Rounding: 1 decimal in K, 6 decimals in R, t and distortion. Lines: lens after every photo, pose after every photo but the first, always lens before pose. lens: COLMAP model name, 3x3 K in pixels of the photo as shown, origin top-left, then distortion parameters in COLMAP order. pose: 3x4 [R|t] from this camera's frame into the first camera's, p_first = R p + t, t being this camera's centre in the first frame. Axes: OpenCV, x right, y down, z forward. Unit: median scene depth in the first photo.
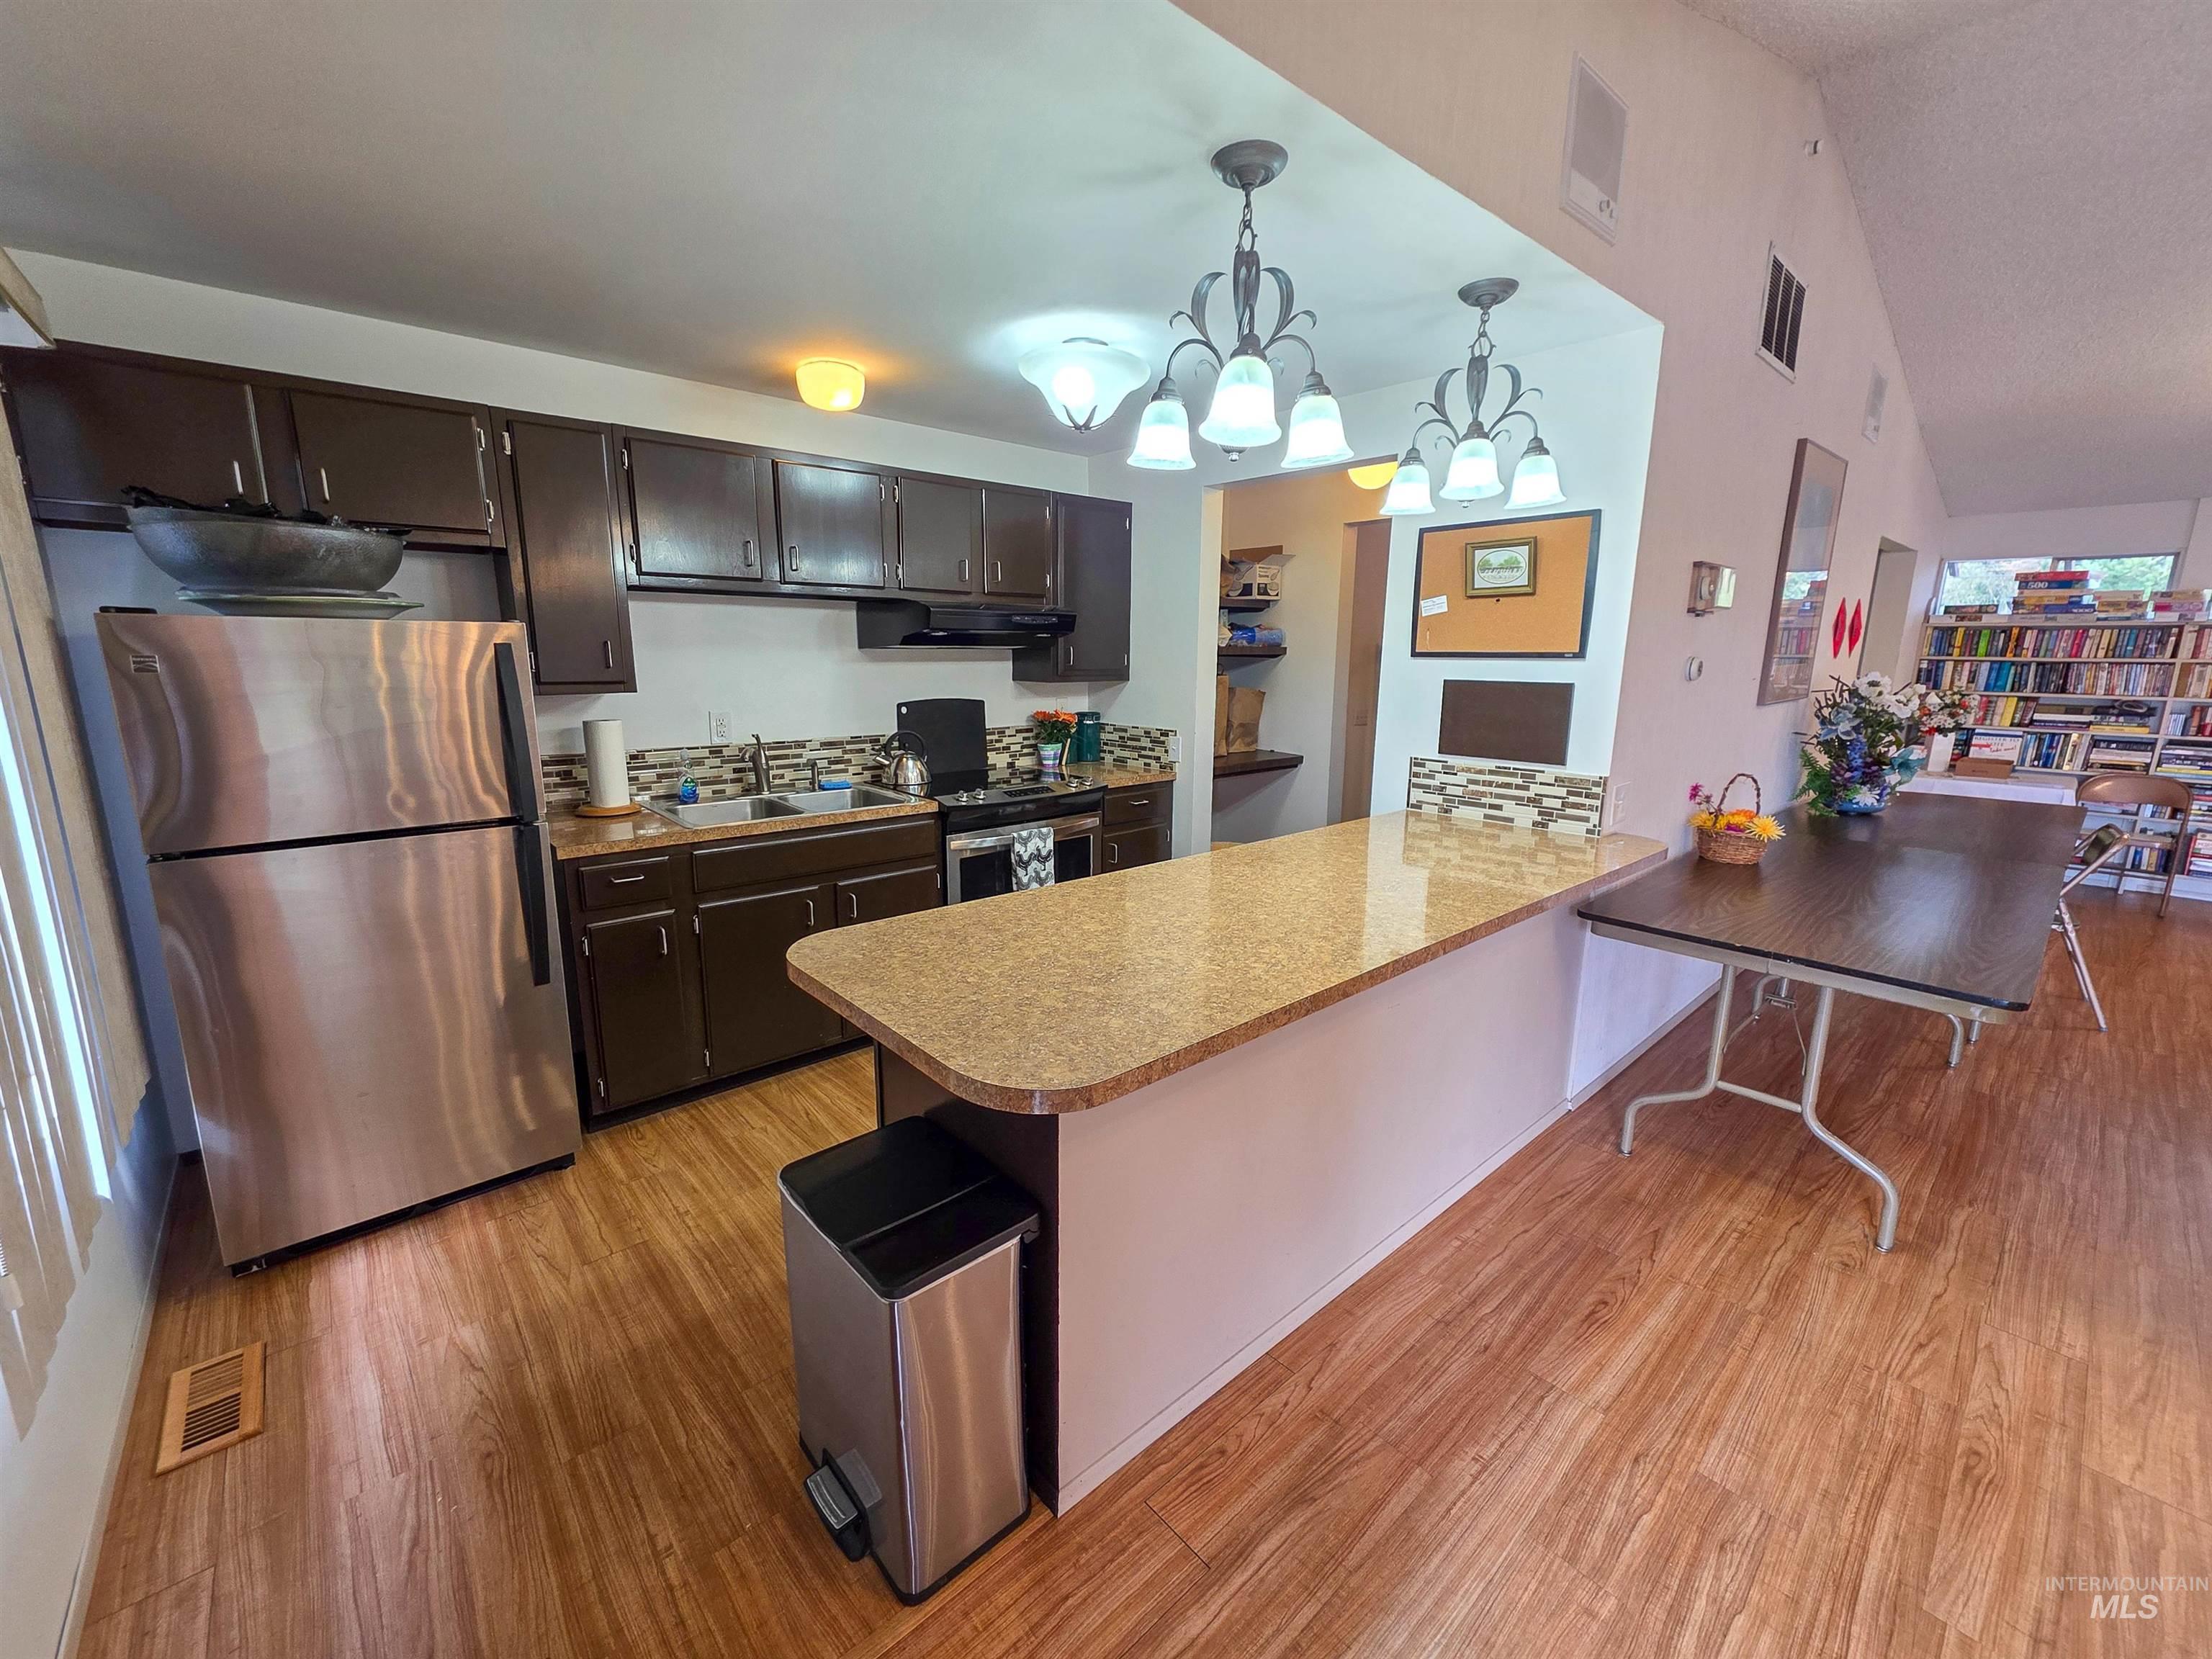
lens RADIAL K [[899.1, 0, 1098.7], [0, 899.1, 824.6], [0, 0, 1]] dist [0.000746, -0.000083]
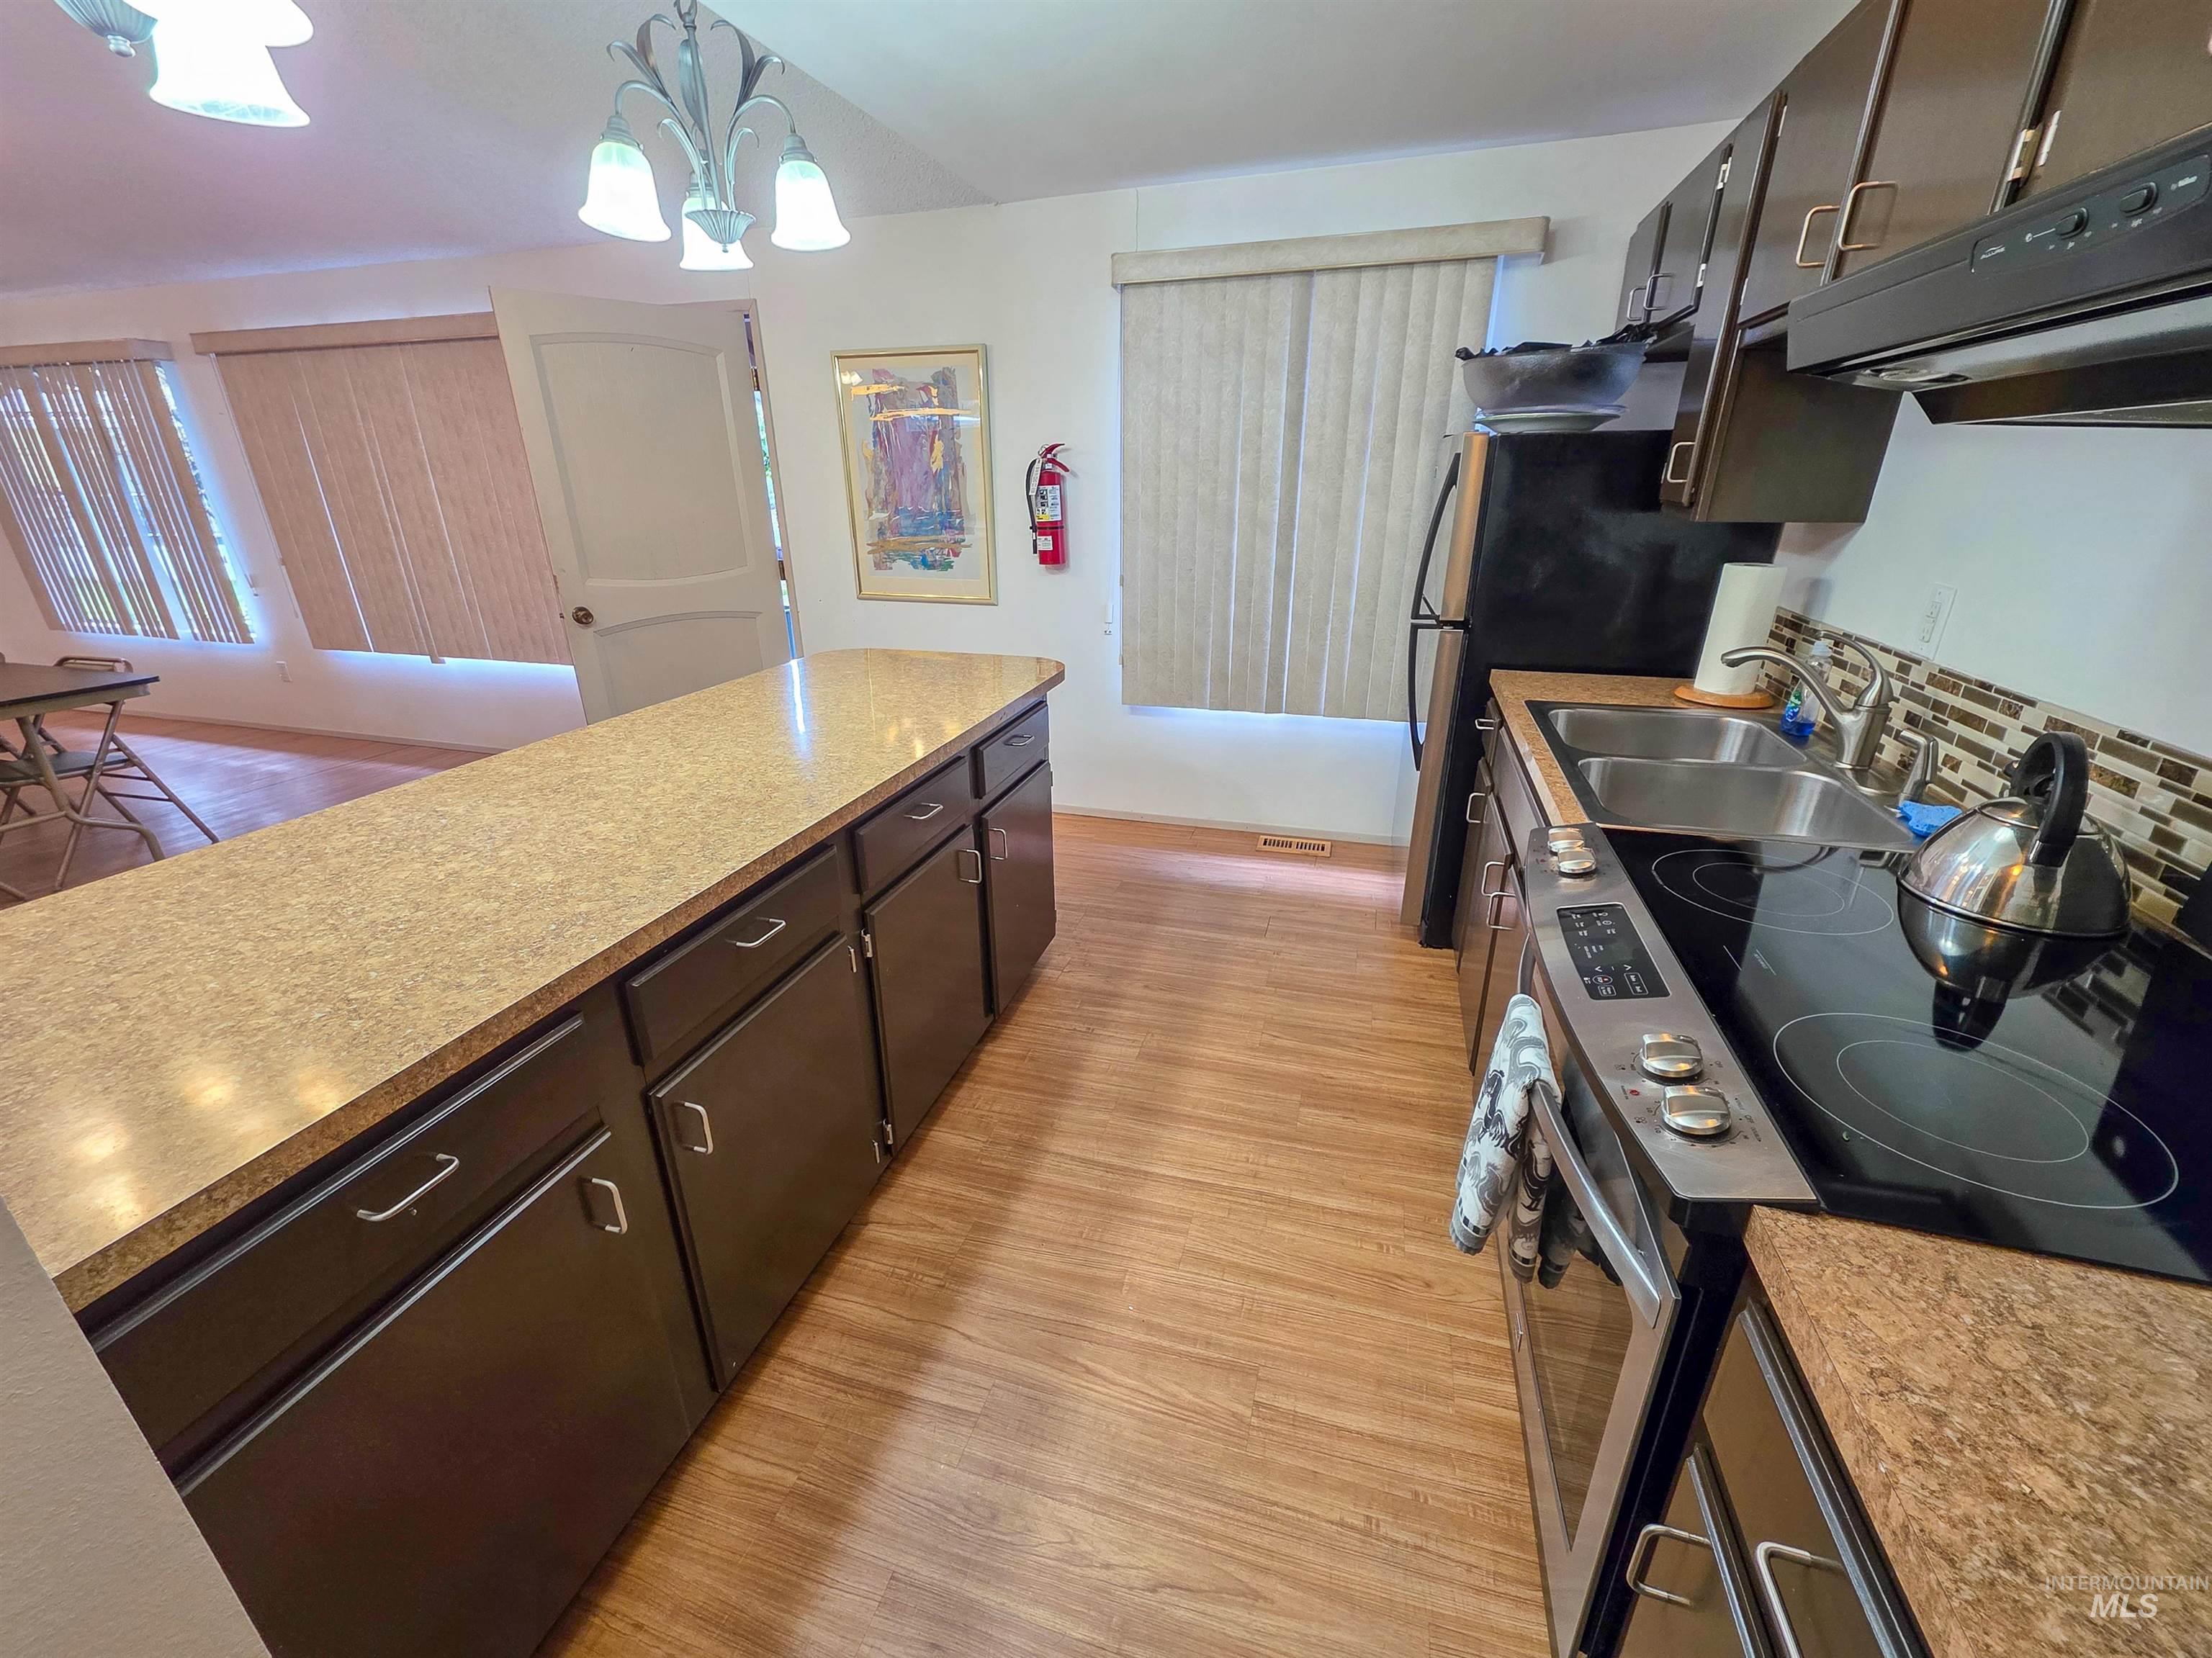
lens RADIAL K [[899.0, 0, 1098.7], [0, 899.0, 824.1], [0, 0, 1]] dist [0.000746, -0.000083]
pose [[-0.854548, 0.190021, -0.483362, 0.184435], [-0.095515, 0.857296, 0.505886, -0.189568], [0.510513, 0.478472, -0.714451, 1.027746]]
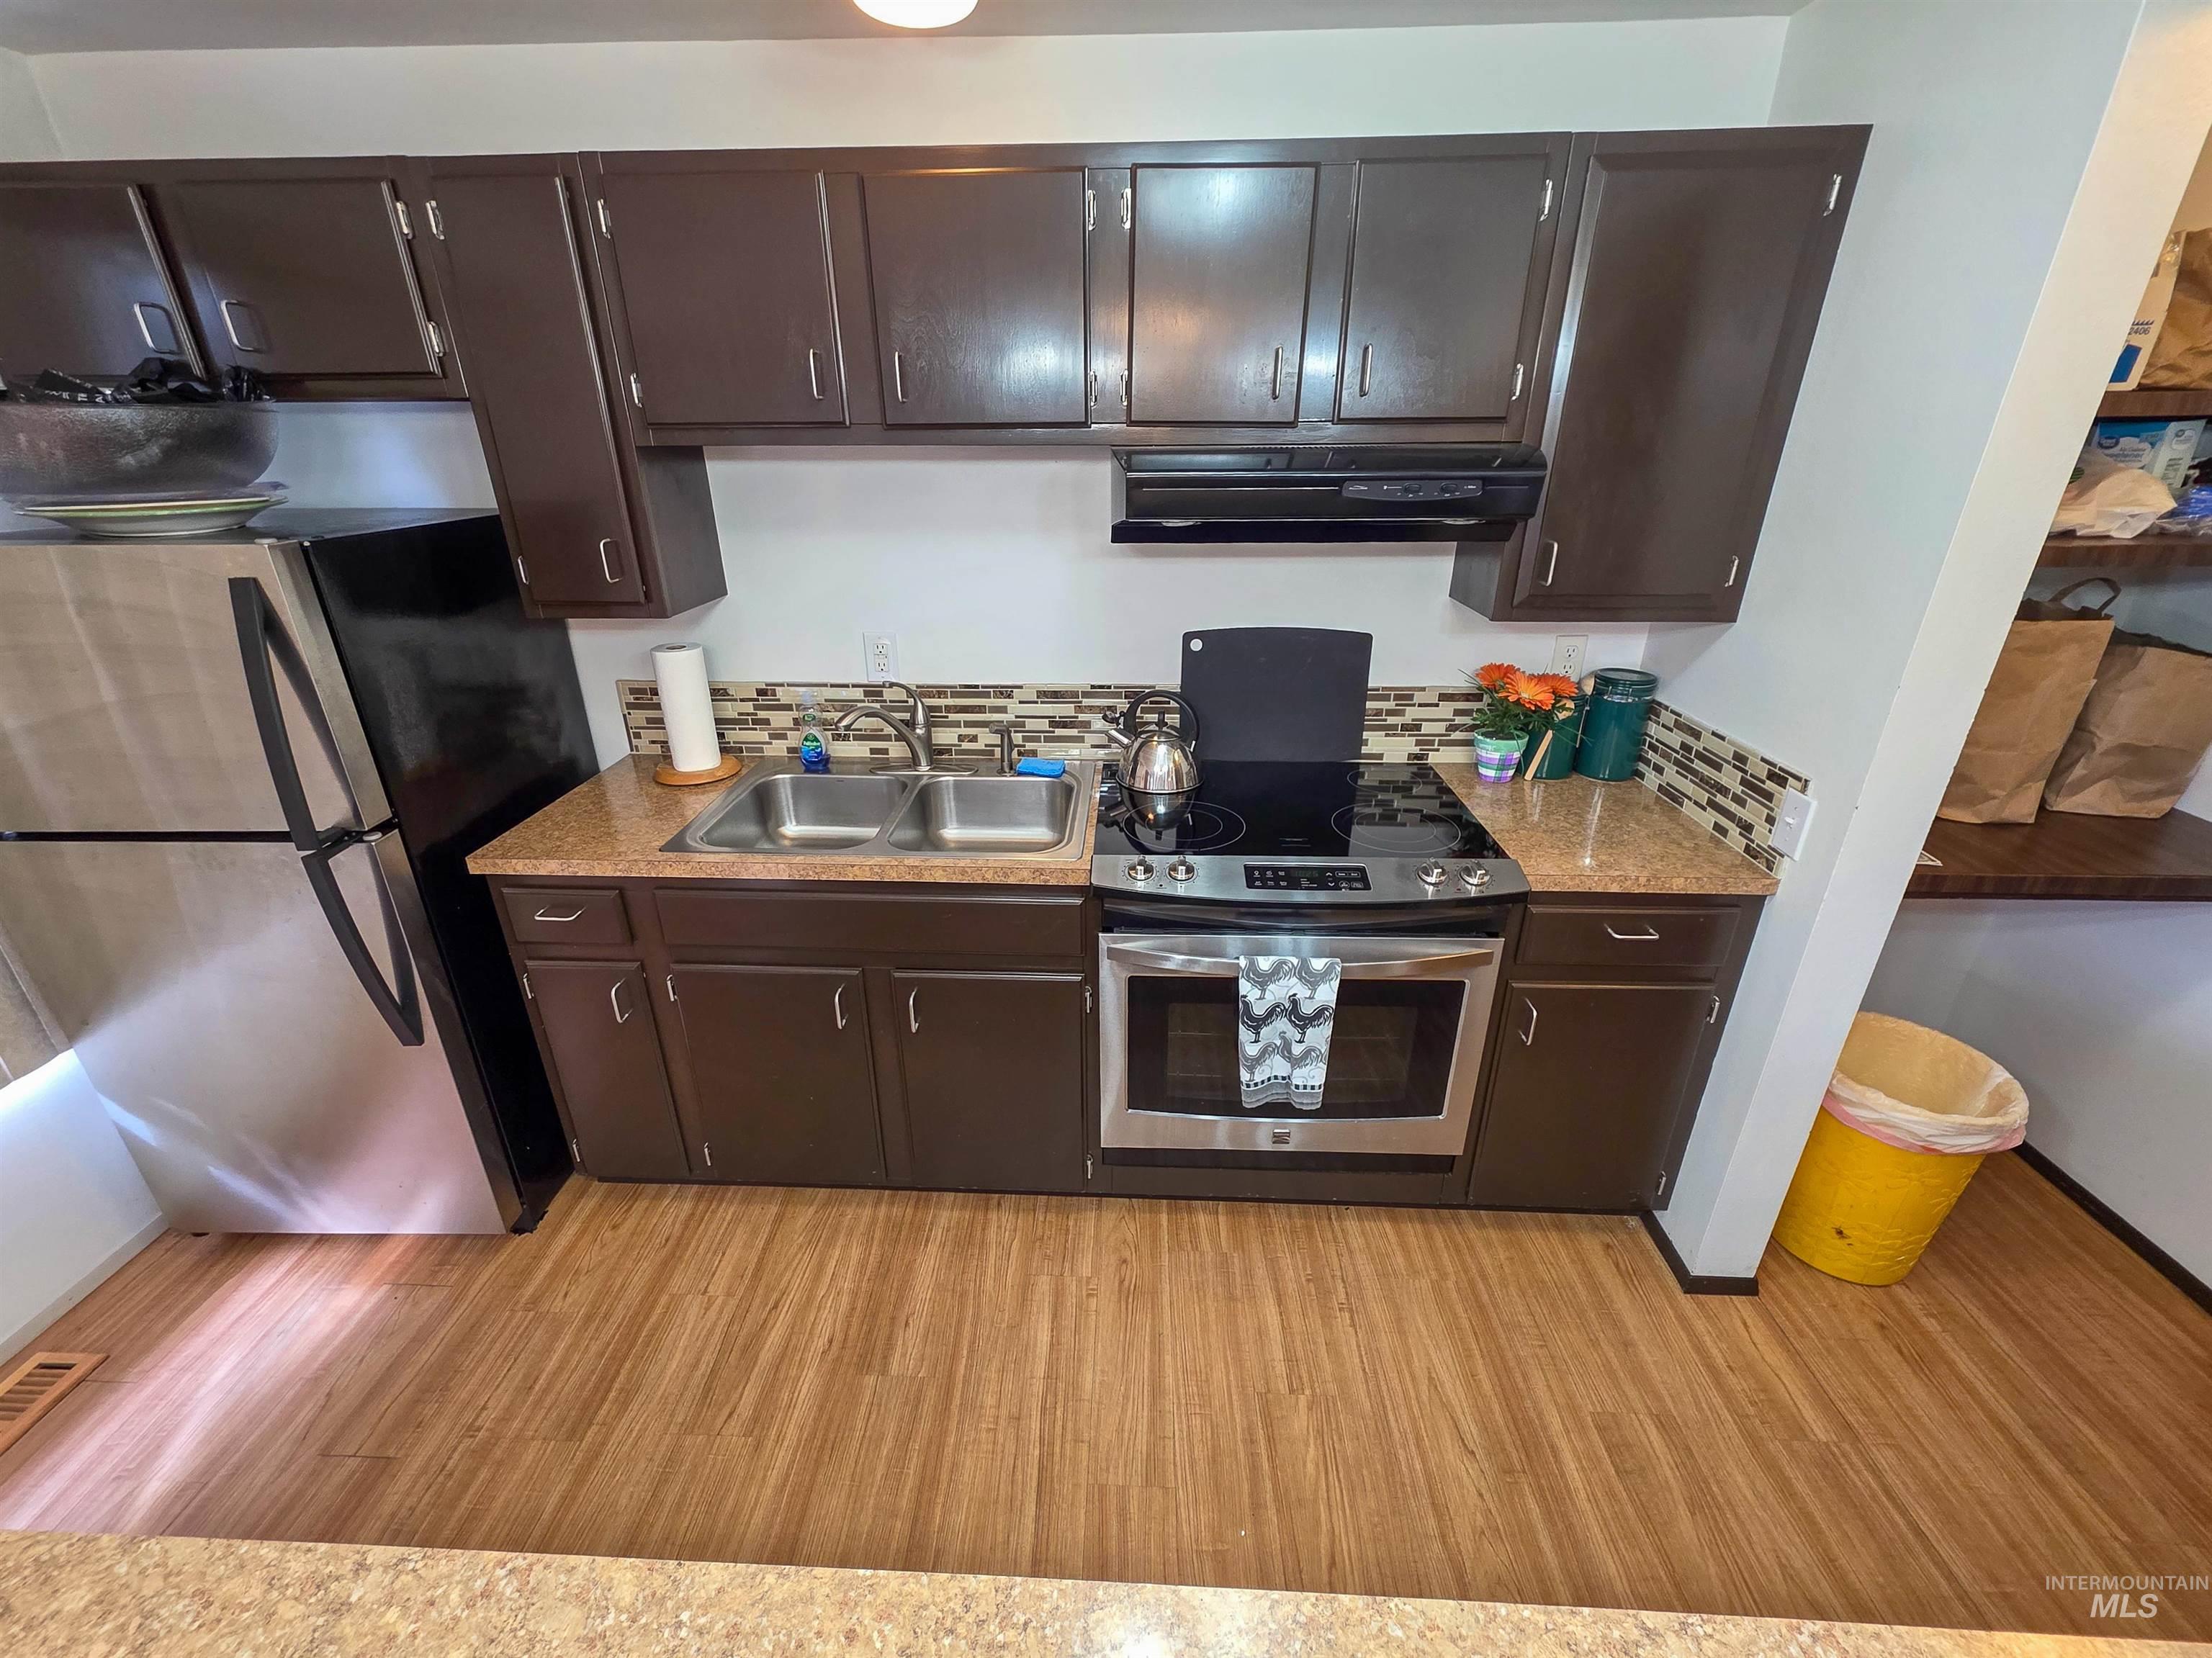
lens RADIAL K [[899.0, 0, 1098.7], [0, 899.0, 824.1], [0, 0, 1]] dist [0.000746, -0.000083]
pose [[0.714607, 0.267956, -0.646171, 0.131451], [-0.122737, 0.957425, 0.261292, -0.160690], [0.688674, -0.107412, 0.717071, 0.552004]]
